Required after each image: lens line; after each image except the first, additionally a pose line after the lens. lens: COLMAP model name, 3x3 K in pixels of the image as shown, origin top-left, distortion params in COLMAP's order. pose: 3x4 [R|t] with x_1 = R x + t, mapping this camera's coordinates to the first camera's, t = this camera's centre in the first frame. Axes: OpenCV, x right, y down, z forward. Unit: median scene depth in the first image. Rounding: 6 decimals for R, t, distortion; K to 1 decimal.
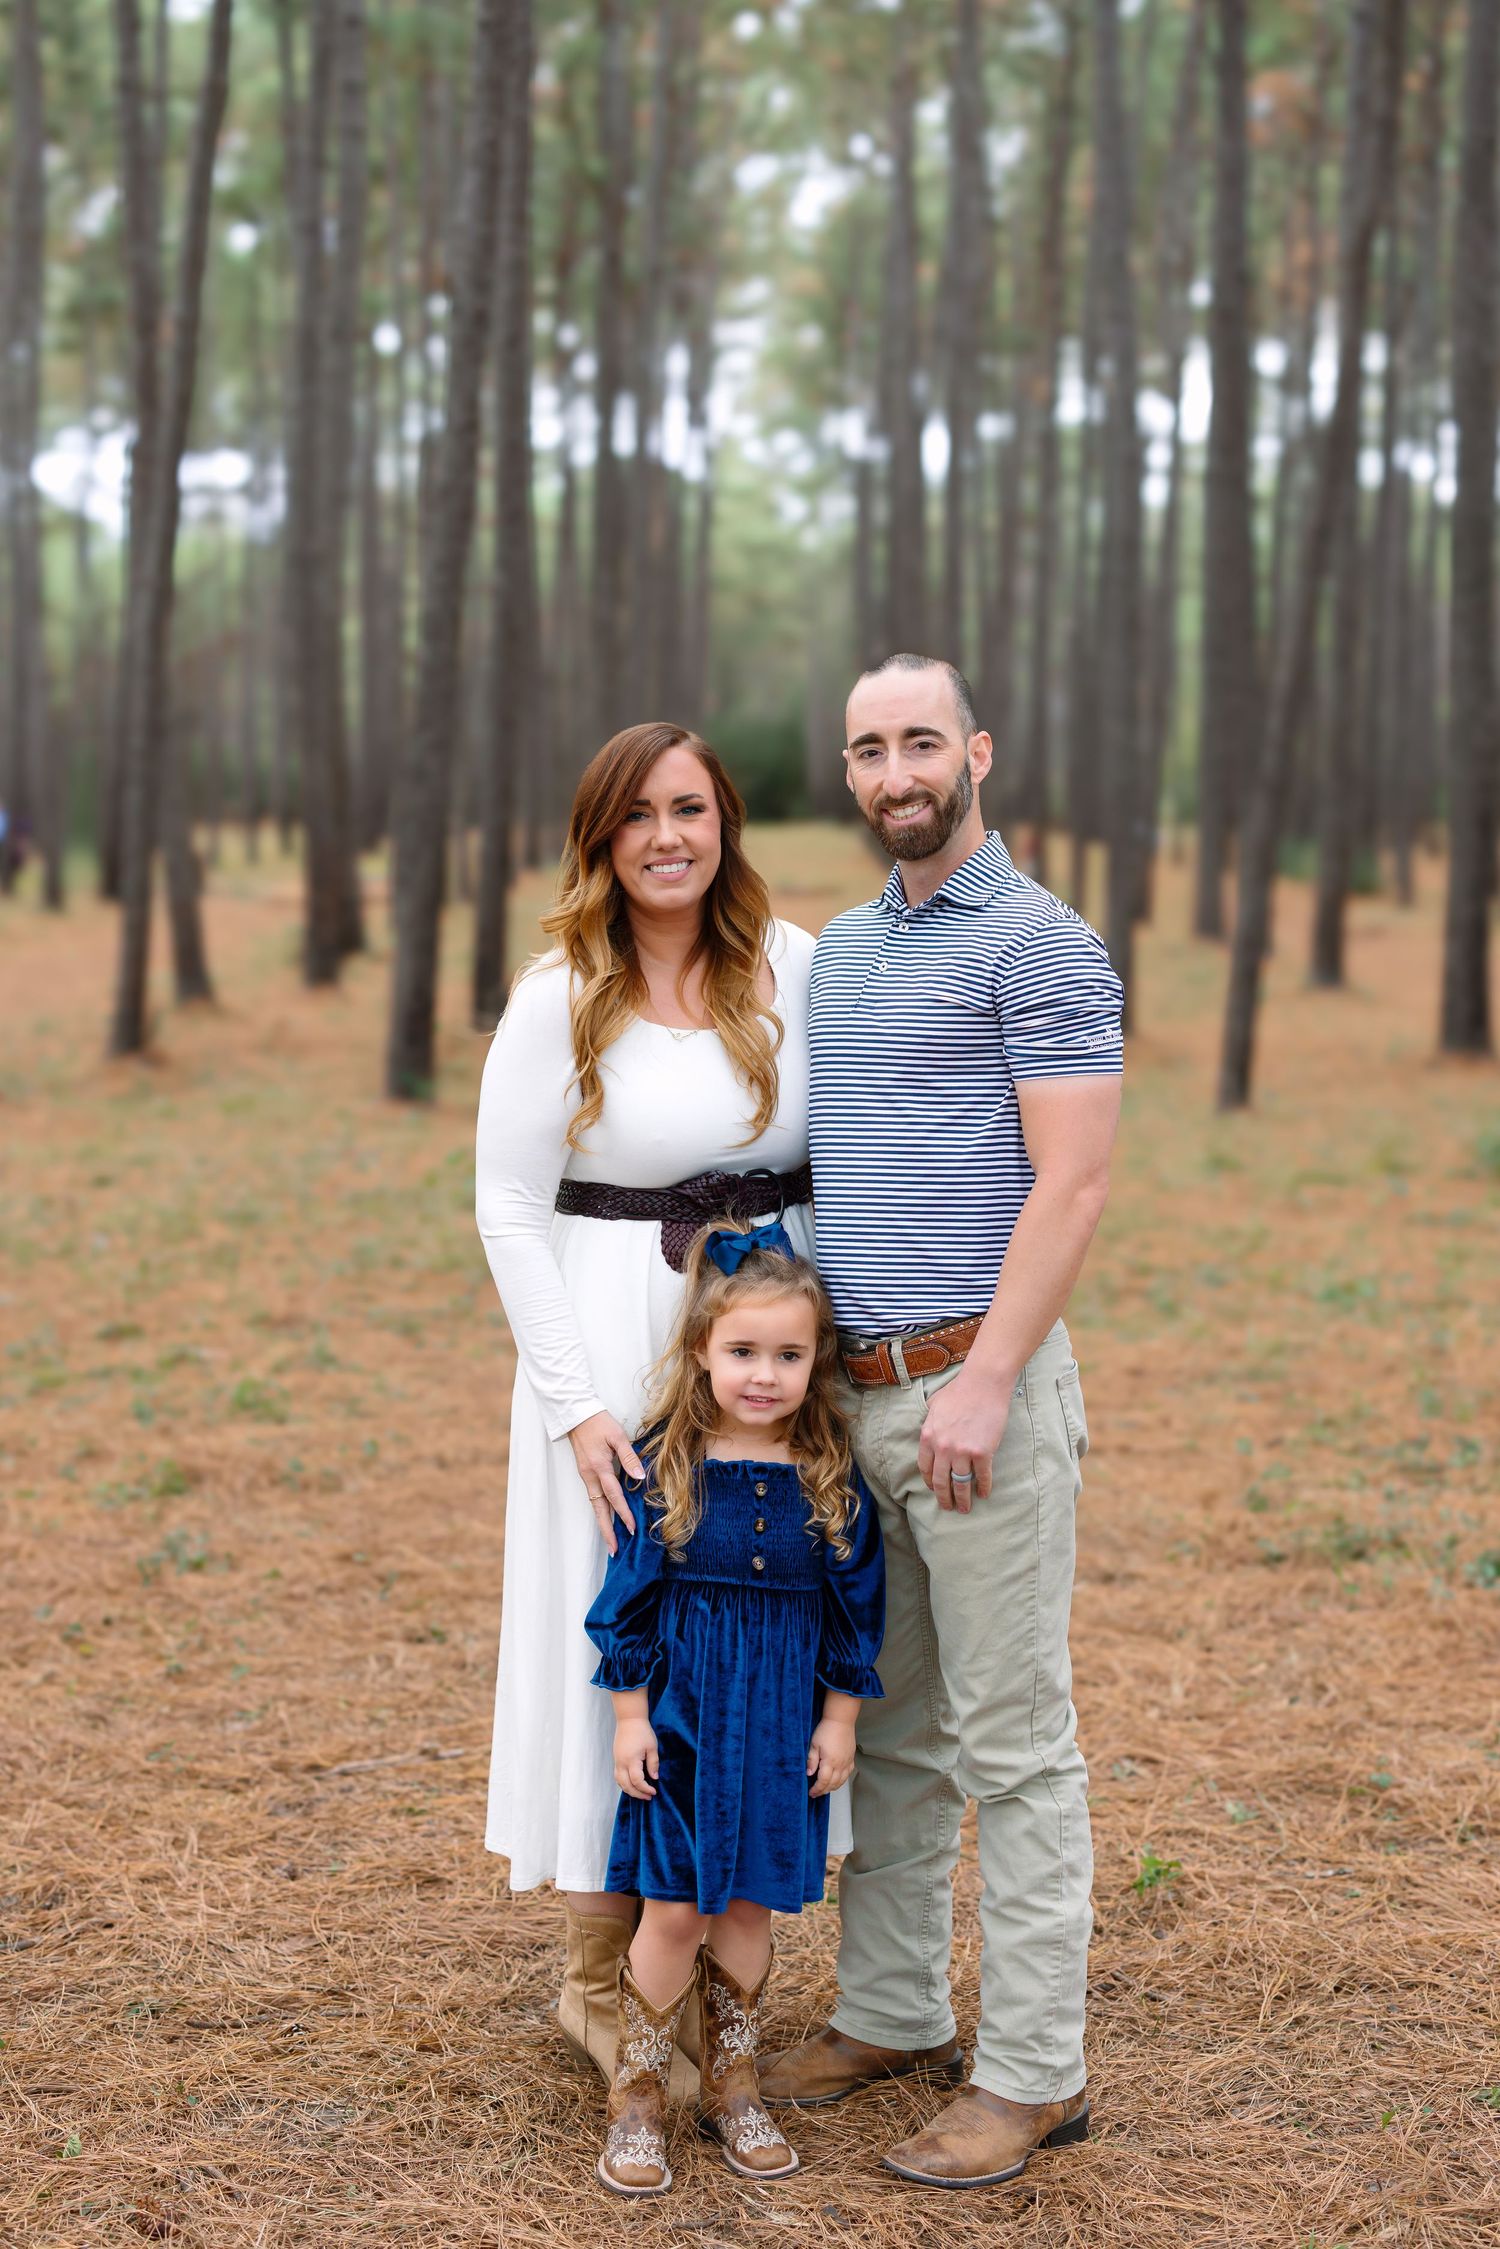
lens RADIAL K [[3058.3, 0, 750.0], [0, 3058.3, 1124.5], [0, 0, 1]] dist [-0.005992, 0.053565]
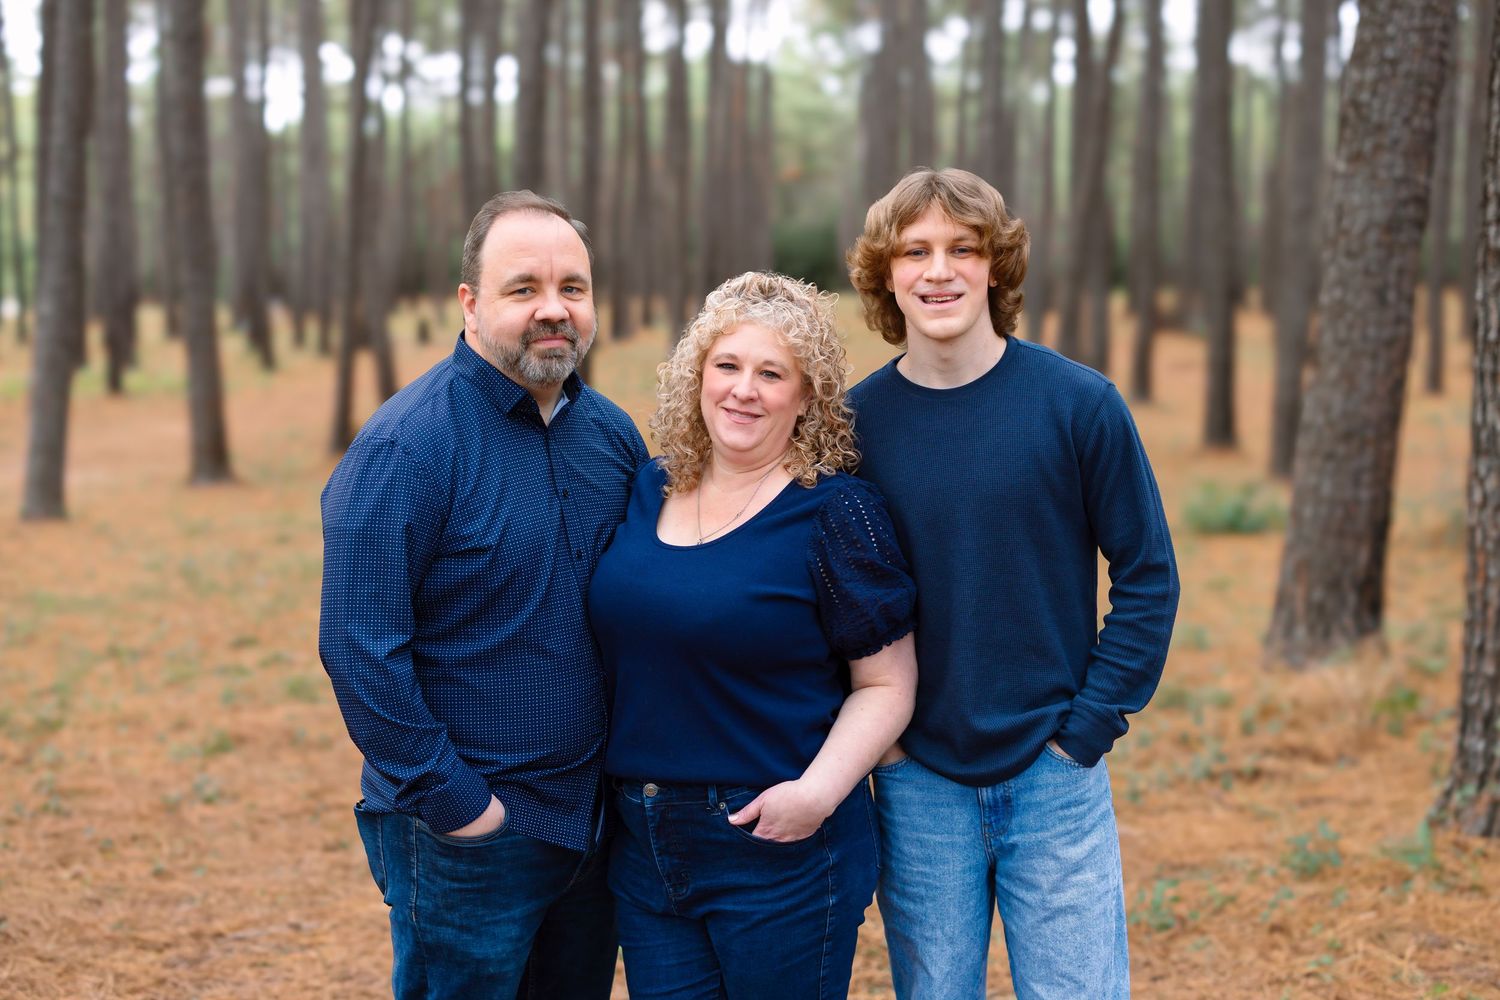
lens RADIAL K [[2013.3, 0, 754.8], [0, 2013.3, 467.6], [0, 0, 1]] dist [0.025116, -0.019244]
pose [[0.999467, -0.005020, -0.032260, 0.082400], [0.004665, 0.999928, -0.011057, -0.007377], [0.032314, 0.010901, 0.999418, -0.009686]]
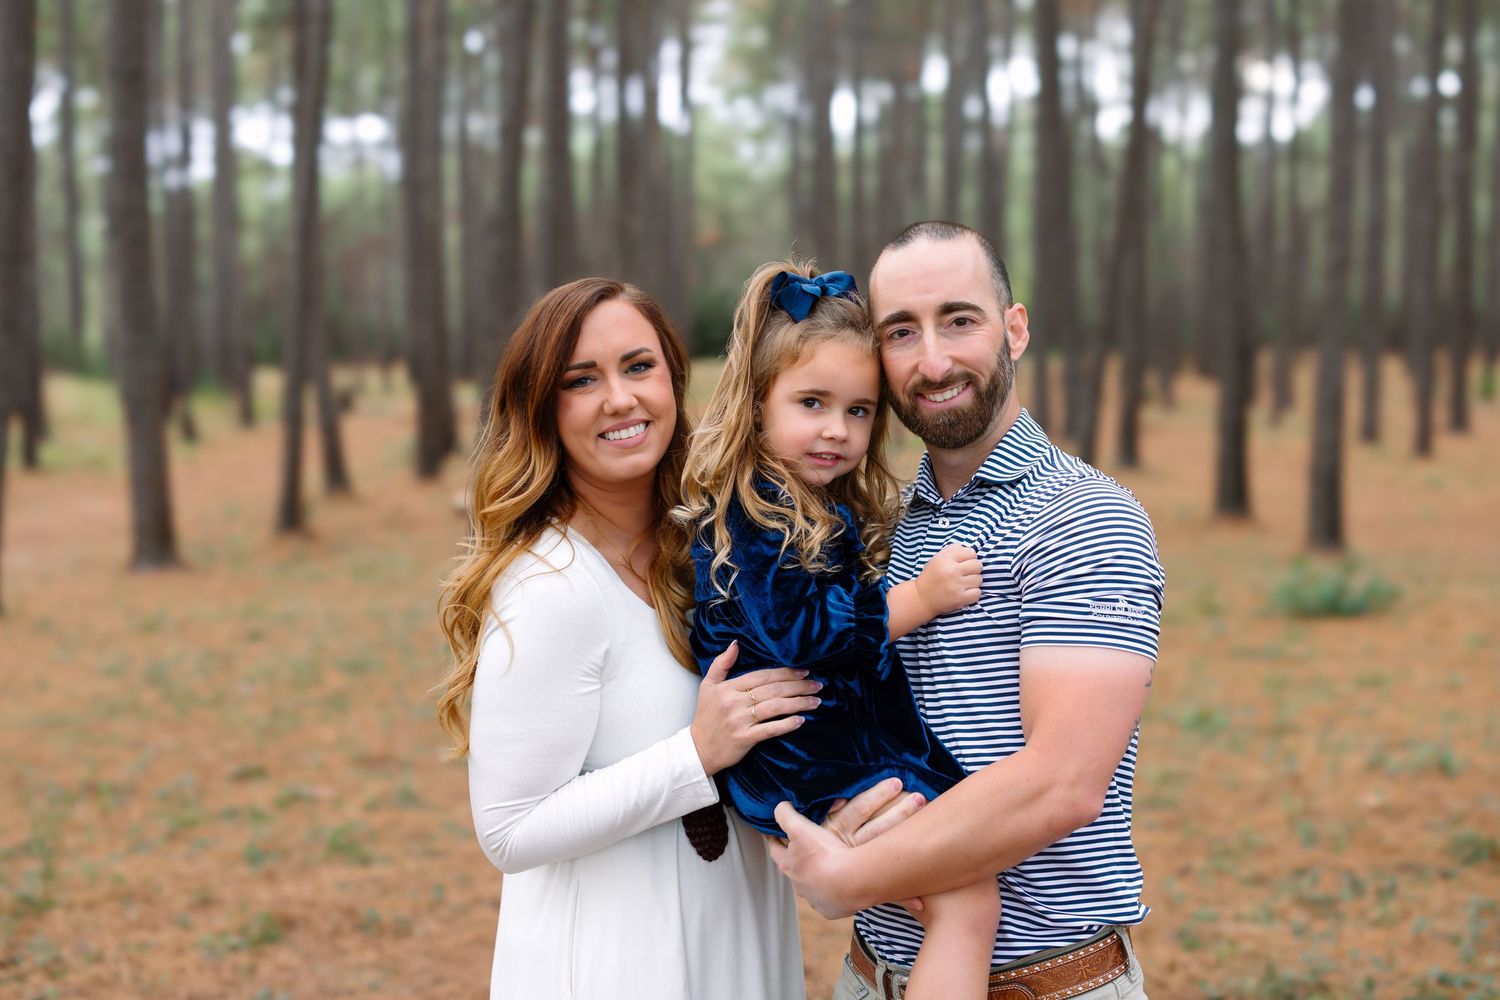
lens RADIAL K [[2013.3, 0, 754.8], [0, 2013.3, 467.6], [0, 0, 1]] dist [0.025116, -0.019244]
pose [[0.999759, -0.014929, 0.016100, -0.005921], [0.015604, 0.998967, -0.042686, -0.020062], [-0.015446, 0.042927, 0.998959, 0.143909]]
